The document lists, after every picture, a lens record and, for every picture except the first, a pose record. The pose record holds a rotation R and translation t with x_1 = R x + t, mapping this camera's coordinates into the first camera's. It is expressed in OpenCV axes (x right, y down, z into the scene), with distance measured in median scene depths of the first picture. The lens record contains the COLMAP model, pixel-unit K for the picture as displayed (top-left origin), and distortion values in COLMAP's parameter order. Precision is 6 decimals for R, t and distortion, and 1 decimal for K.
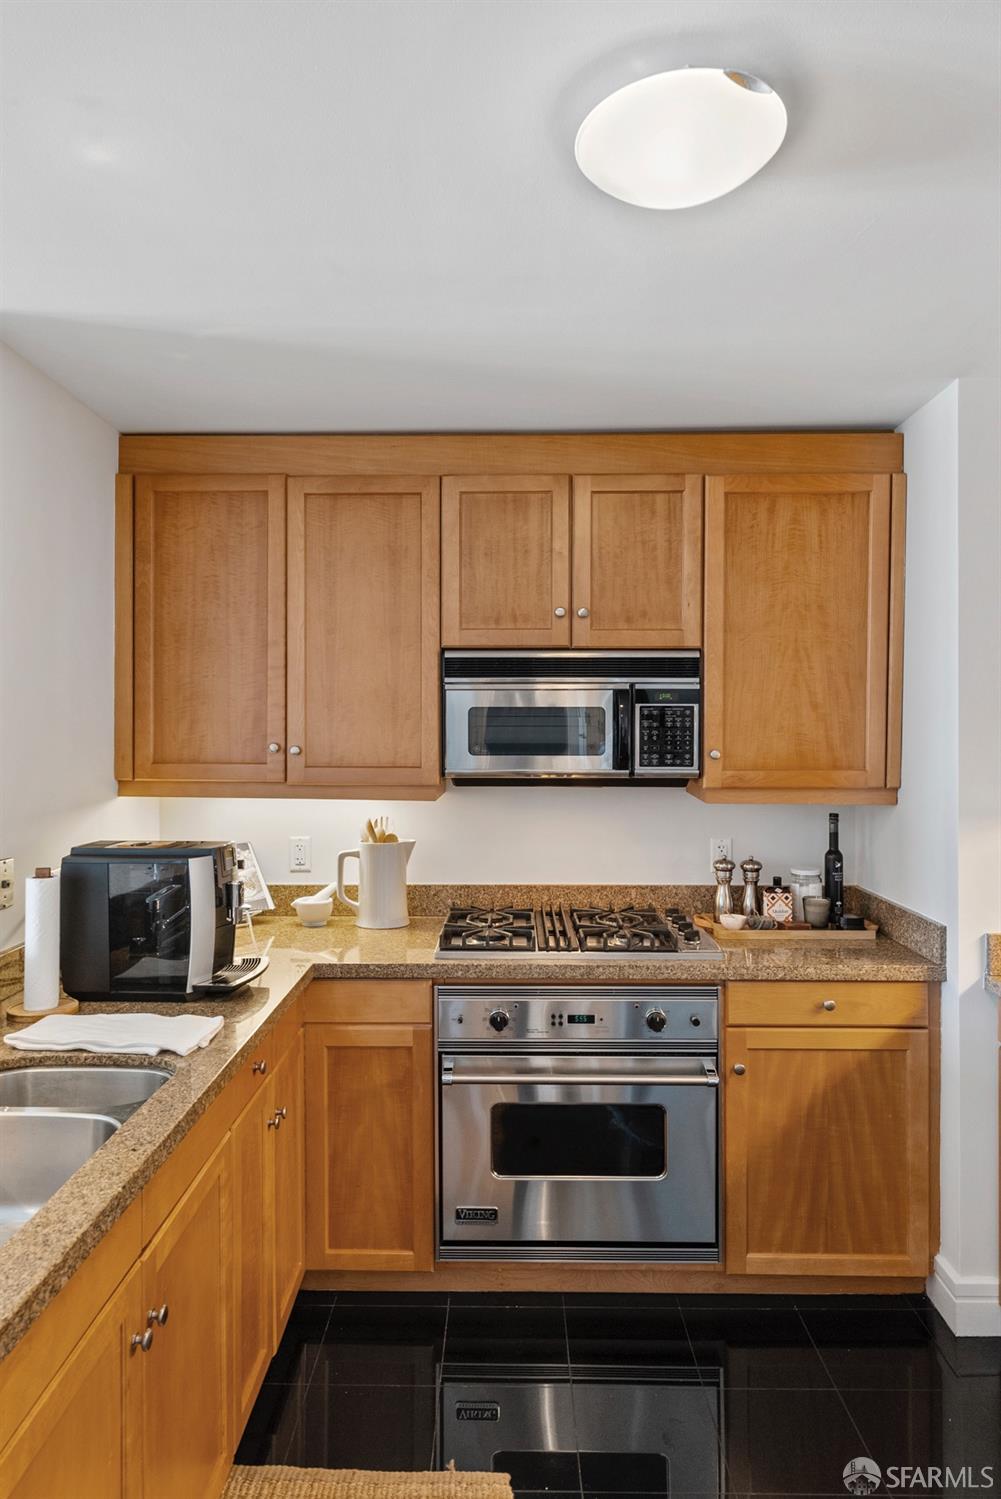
lens RADIAL K [[950.7, 0, 492.5], [0, 950.7, 730.6], [0, 0, 1]] dist [-0.001631, -0.001470]
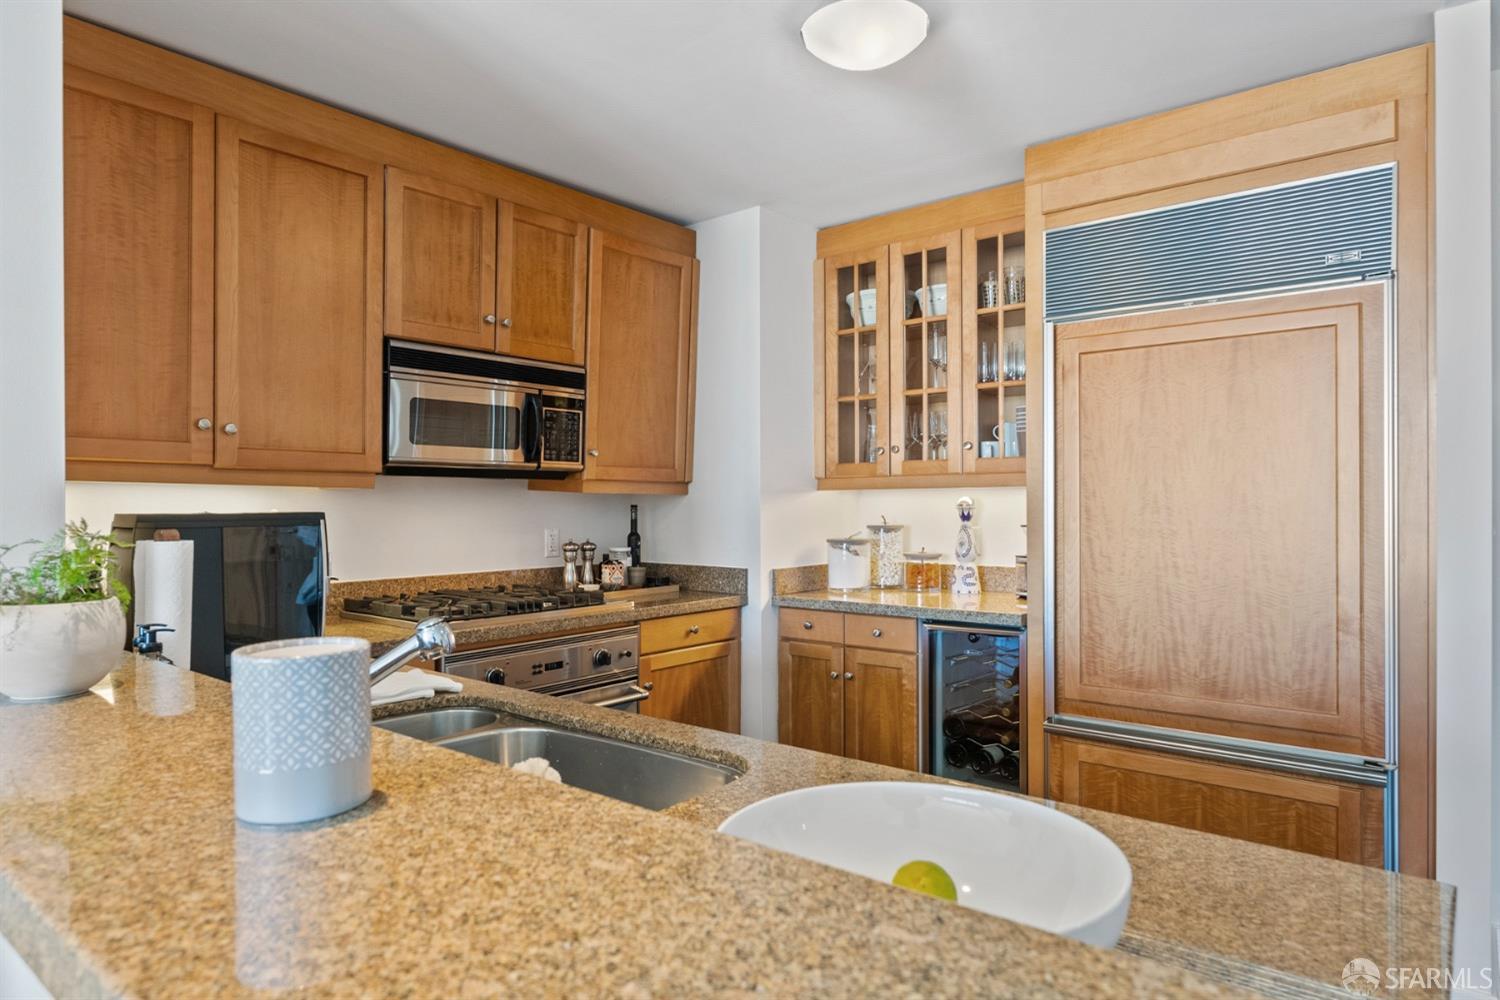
lens RADIAL K [[909.5, 0, 746.6], [0, 909.5, 510.7], [0, 0, 1]] dist [0.001271, 0.000048]
pose [[0.612904, -0.007039, 0.790126, -0.588454], [0.001498, 0.999969, 0.007747, 0.092296], [-0.790156, -0.003565, 0.612895, 0.106329]]
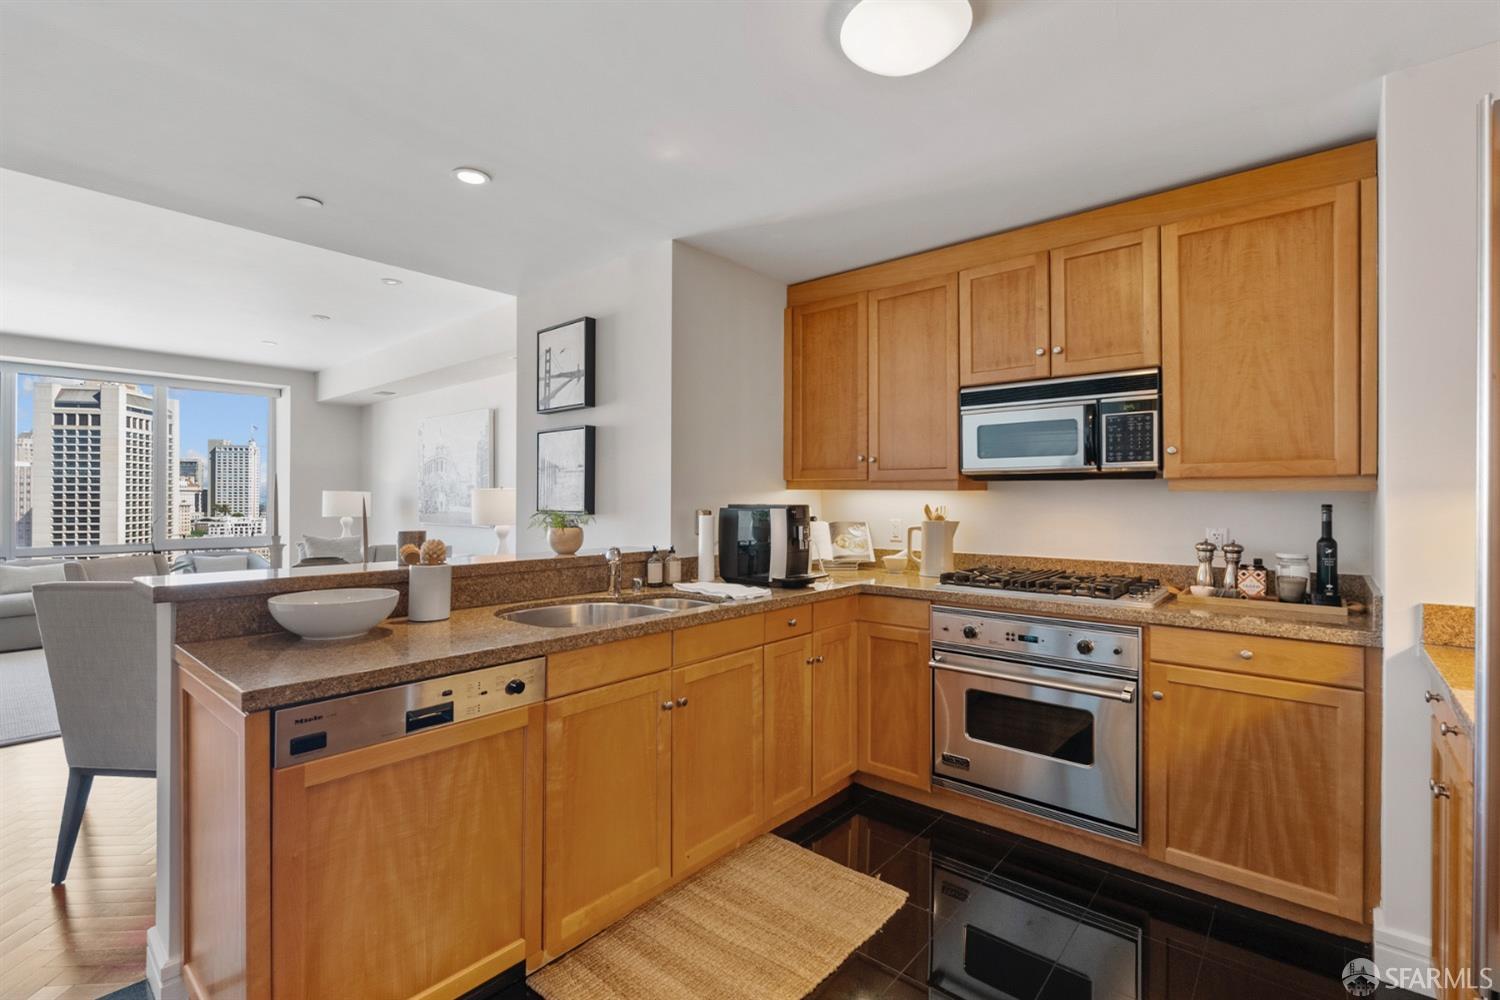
lens RADIAL K [[679.3, 0, 740.3], [0, 679.3, 498.2], [0, 0, 1]] dist [0.000187, 0.000597]
pose [[0.765928, 0.002645, -0.642921, 0.371284], [-0.003865, 0.999992, -0.000490, 0.089495], [0.642915, 0.002860, 0.765932, -0.033691]]
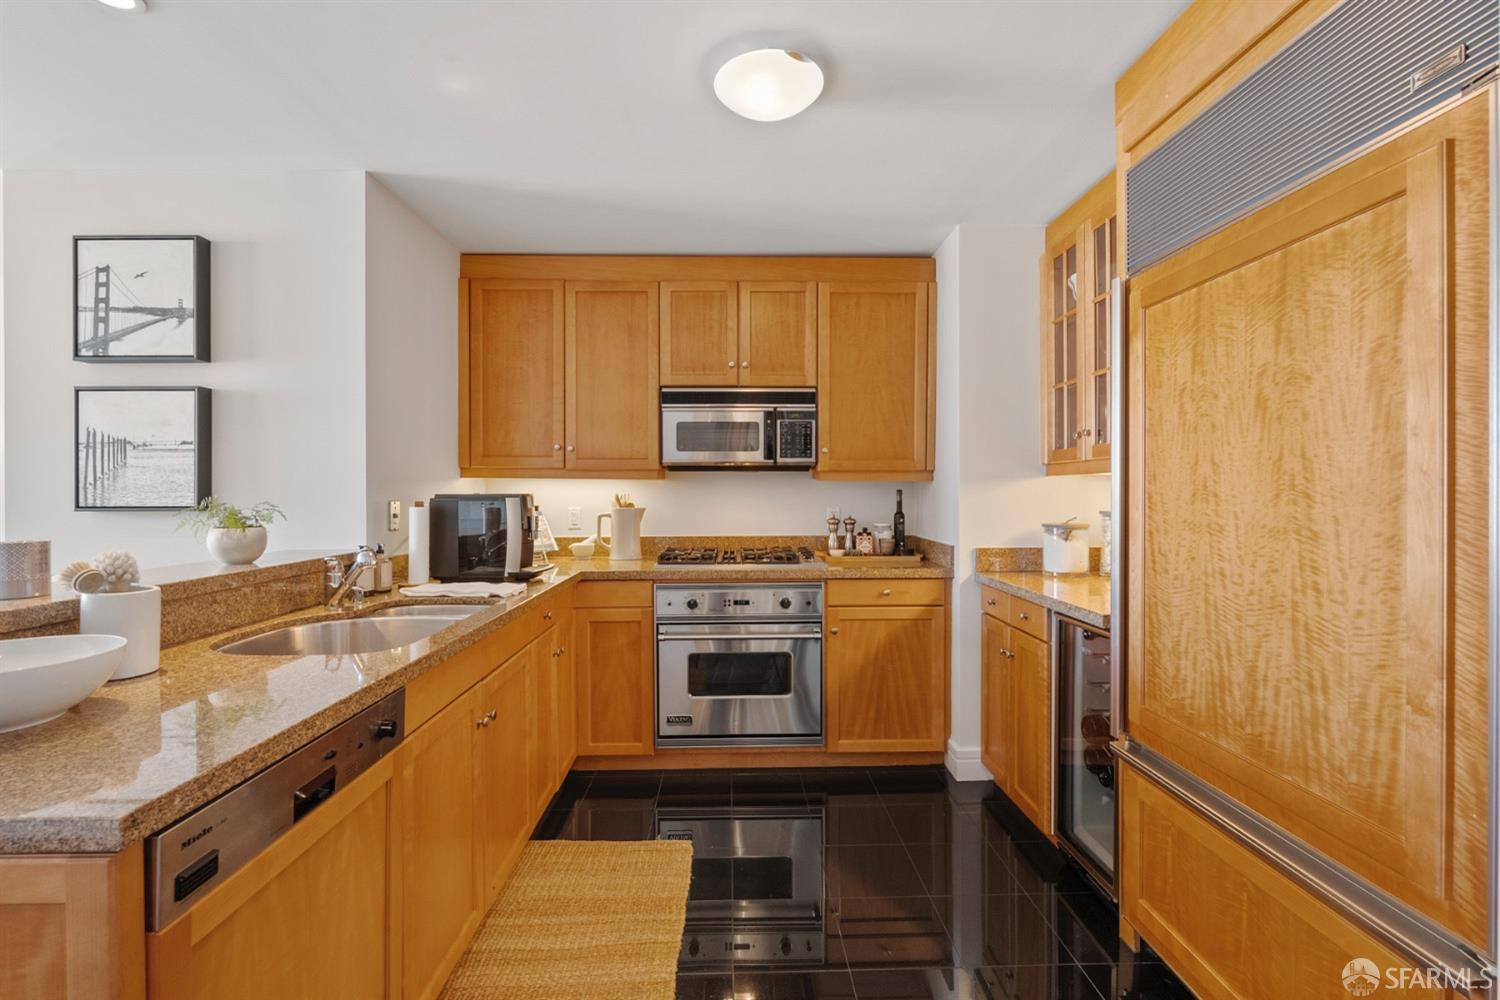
lens RADIAL K [[673.9, 0, 745.6], [0, 673.9, 493.9], [0, 0, 1]] dist [-0.003234, 0.000953]
pose [[0.999261, -0.001458, 0.038400, 0.050168], [0.001179, 0.999973, 0.007294, 0.092349], [-0.038410, -0.007243, 0.999236, -0.174187]]
